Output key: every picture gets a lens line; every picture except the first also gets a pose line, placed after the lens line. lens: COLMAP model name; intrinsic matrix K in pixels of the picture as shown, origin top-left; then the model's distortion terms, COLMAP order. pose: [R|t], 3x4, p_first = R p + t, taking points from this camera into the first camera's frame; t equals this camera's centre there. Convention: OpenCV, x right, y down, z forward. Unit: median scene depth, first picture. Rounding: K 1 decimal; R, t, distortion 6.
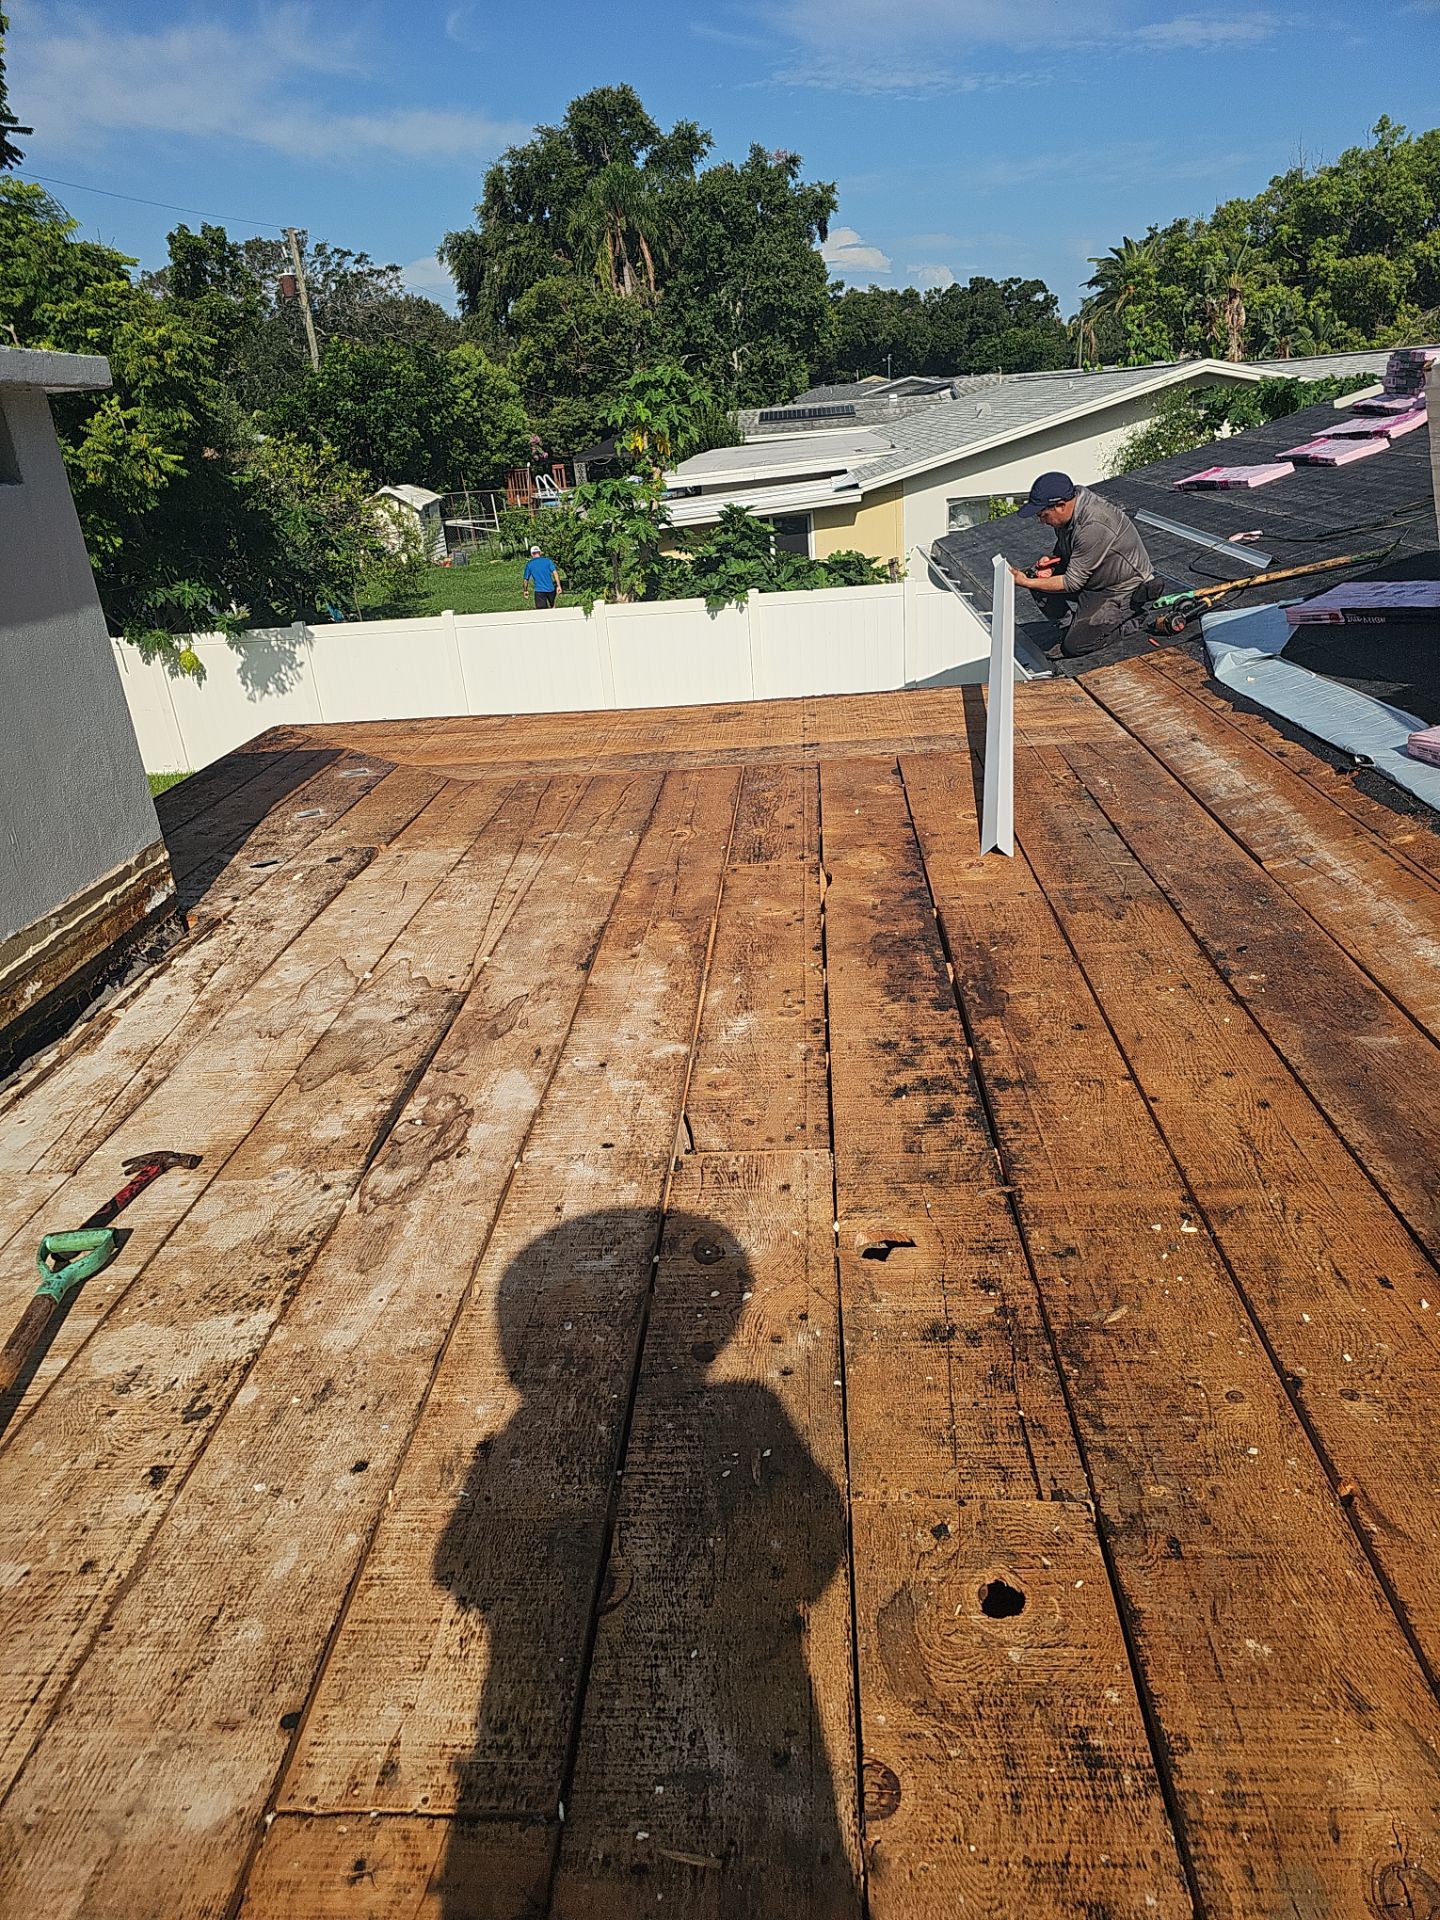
lens RADIAL K [[1357.4, 0, 720.1], [0, 1357.4, 928.0], [0, 0, 1]] dist [0.025184, 0.000738]
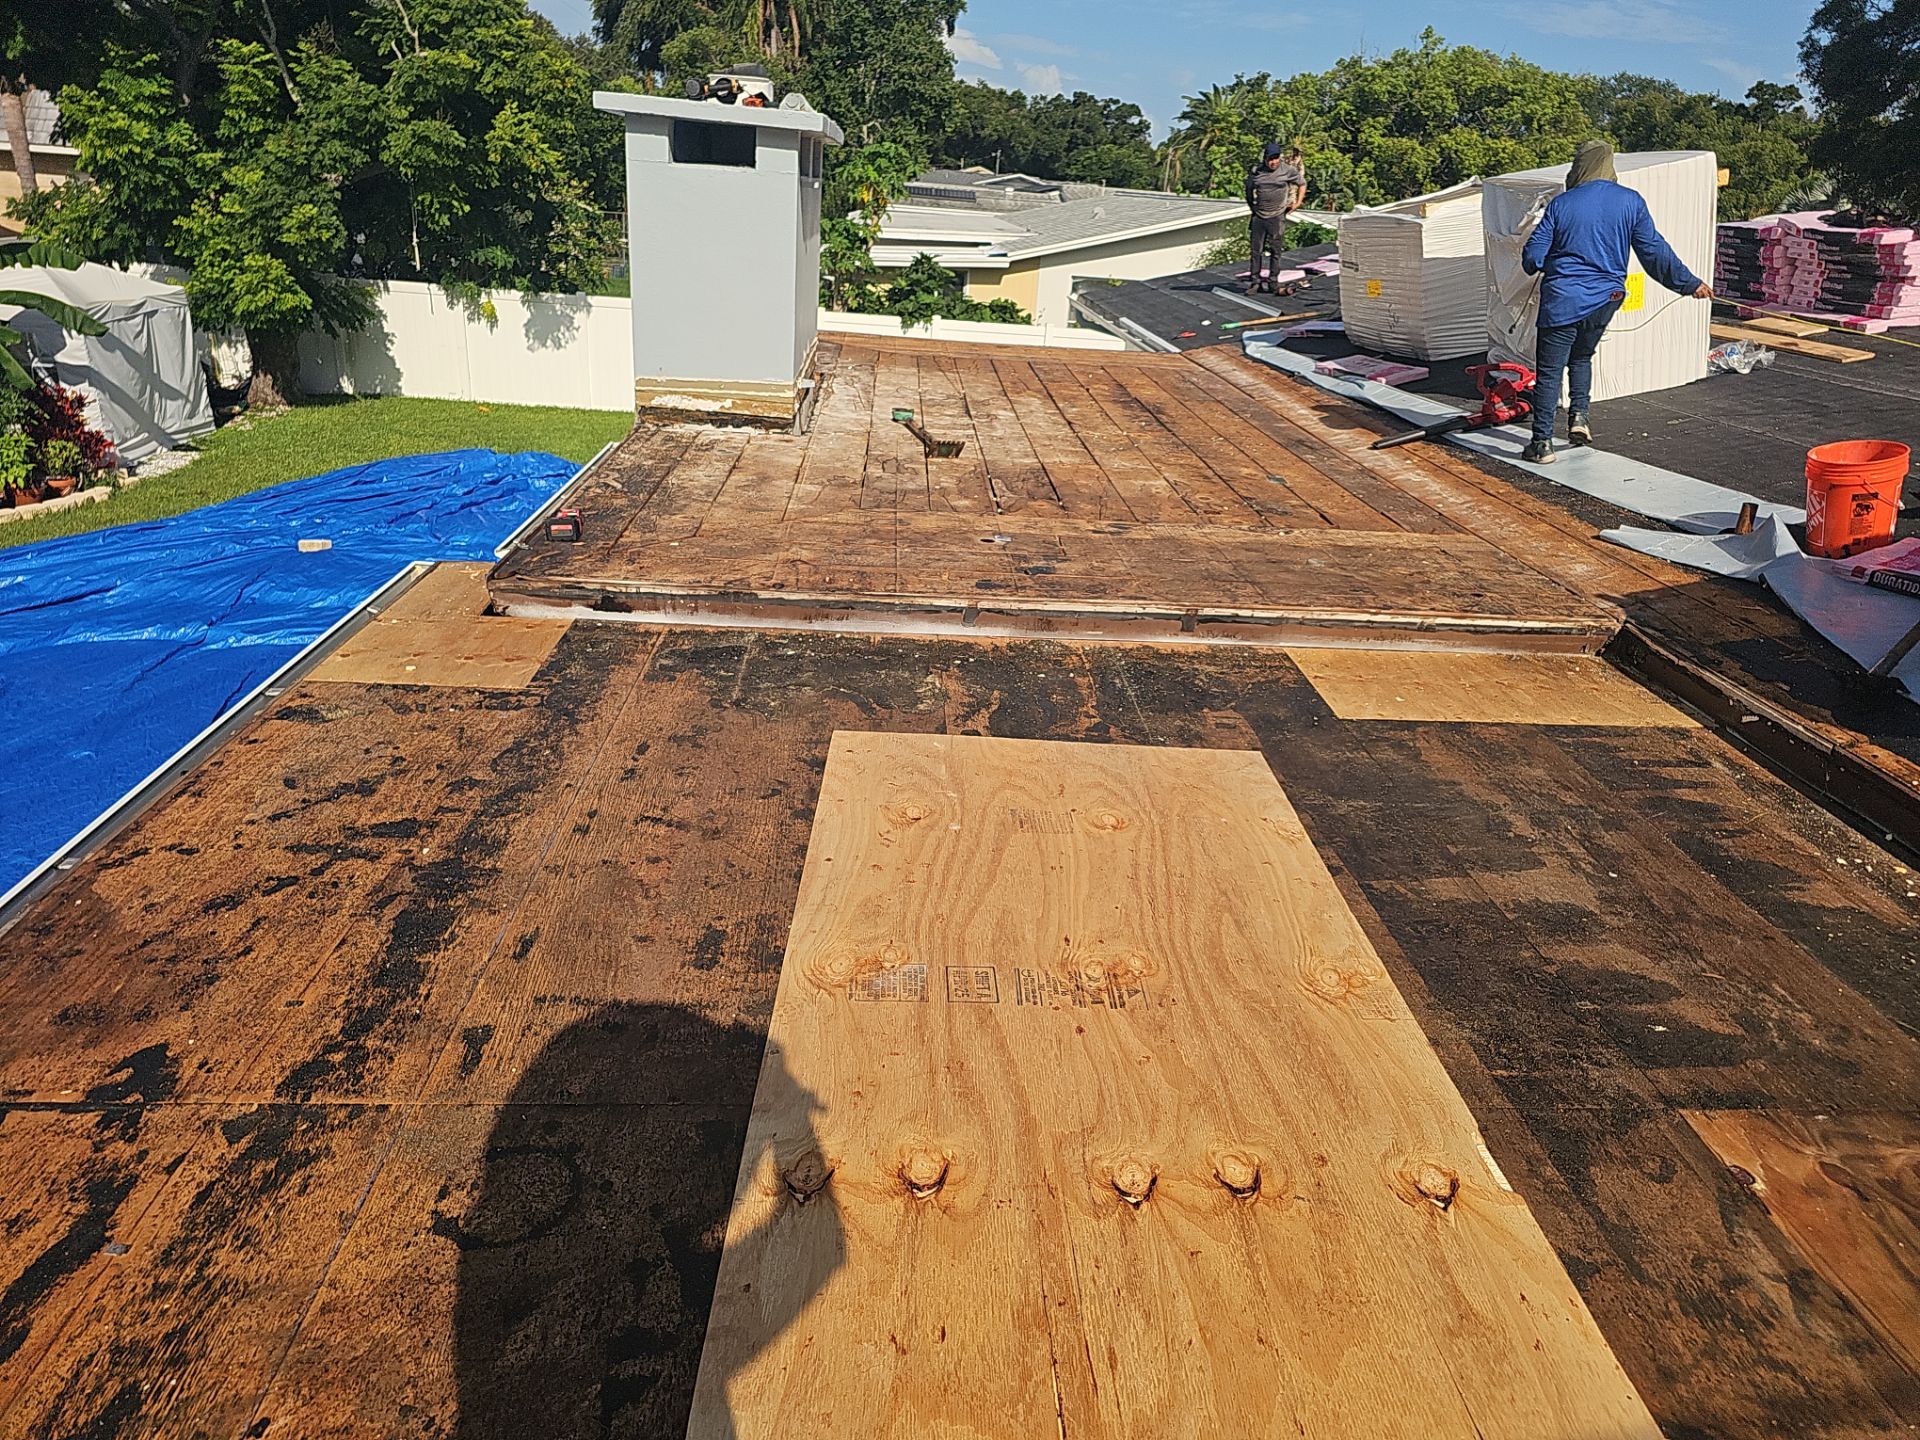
lens RADIAL K [[1357.4, 0, 960.0], [0, 1357.4, 720.0], [0, 0, 1]] dist [0.025184, 0.000738]
pose [[0.983059, 0.101559, 0.152583, -0.045966], [-0.103111, 0.994667, 0.002272, 0.057606], [-0.151539, -0.017967, 0.988288, -0.140065]]
